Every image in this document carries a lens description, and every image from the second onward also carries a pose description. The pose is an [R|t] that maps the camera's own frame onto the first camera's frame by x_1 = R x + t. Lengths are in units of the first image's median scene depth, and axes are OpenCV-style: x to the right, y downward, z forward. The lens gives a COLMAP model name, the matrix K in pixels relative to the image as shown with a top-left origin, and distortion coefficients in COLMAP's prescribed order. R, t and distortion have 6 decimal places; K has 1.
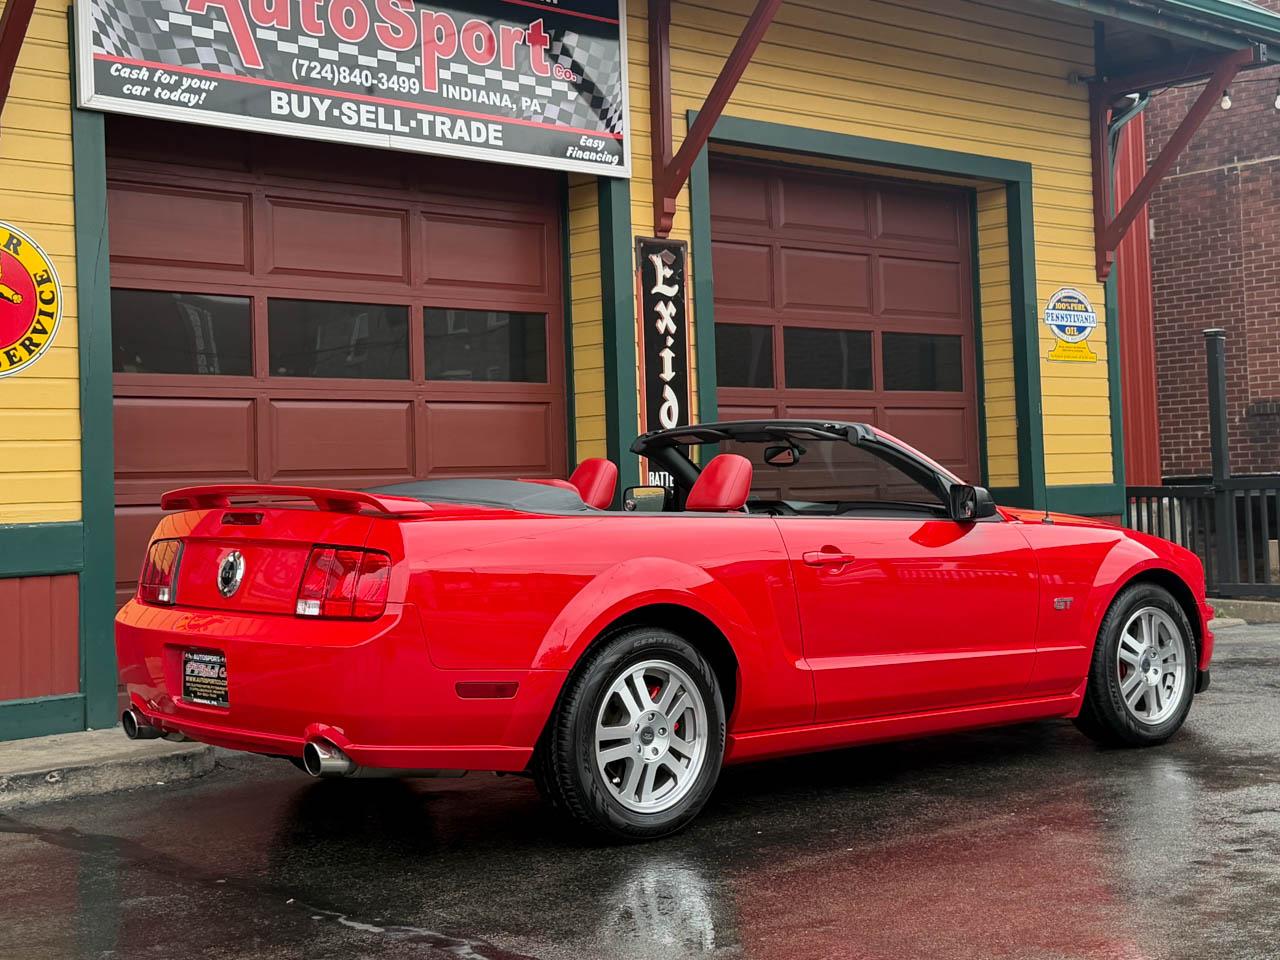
lens RADIAL K [[1823.3, 0, 585.0], [0, 1823.3, 401.5], [0, 0, 1]] dist [0.175220, -0.385213]
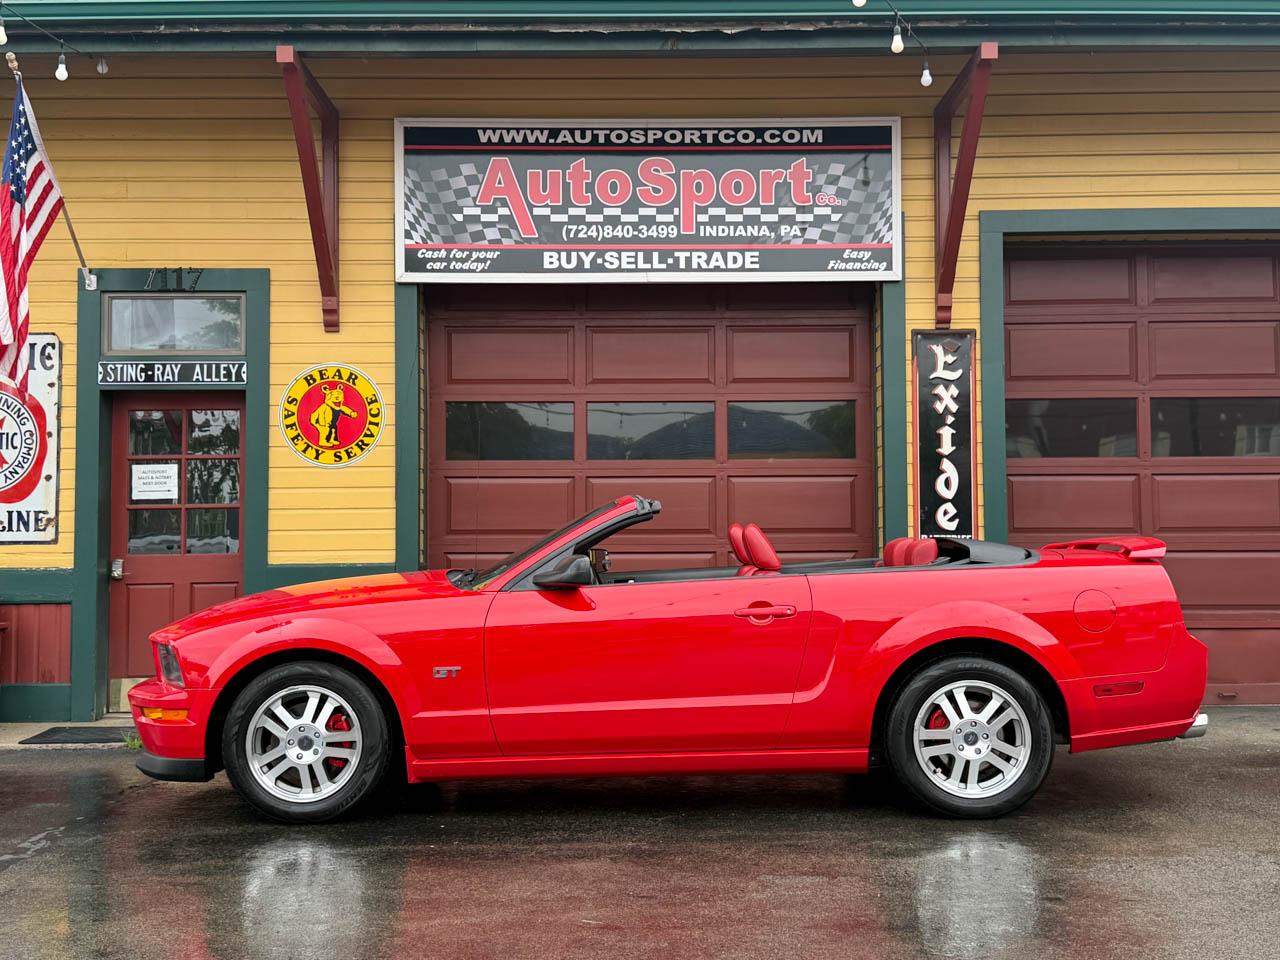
lens RADIAL K [[1442.7, 0, 636.3], [0, 1442.7, 474.0], [0, 0, 1]] dist [0.166874, -0.332357]
pose [[0.755588, -0.011359, -0.654949, 0.550634], [0.016357, 0.999865, 0.001528, -0.004301], [0.654843, -0.011868, 0.755672, 0.216477]]
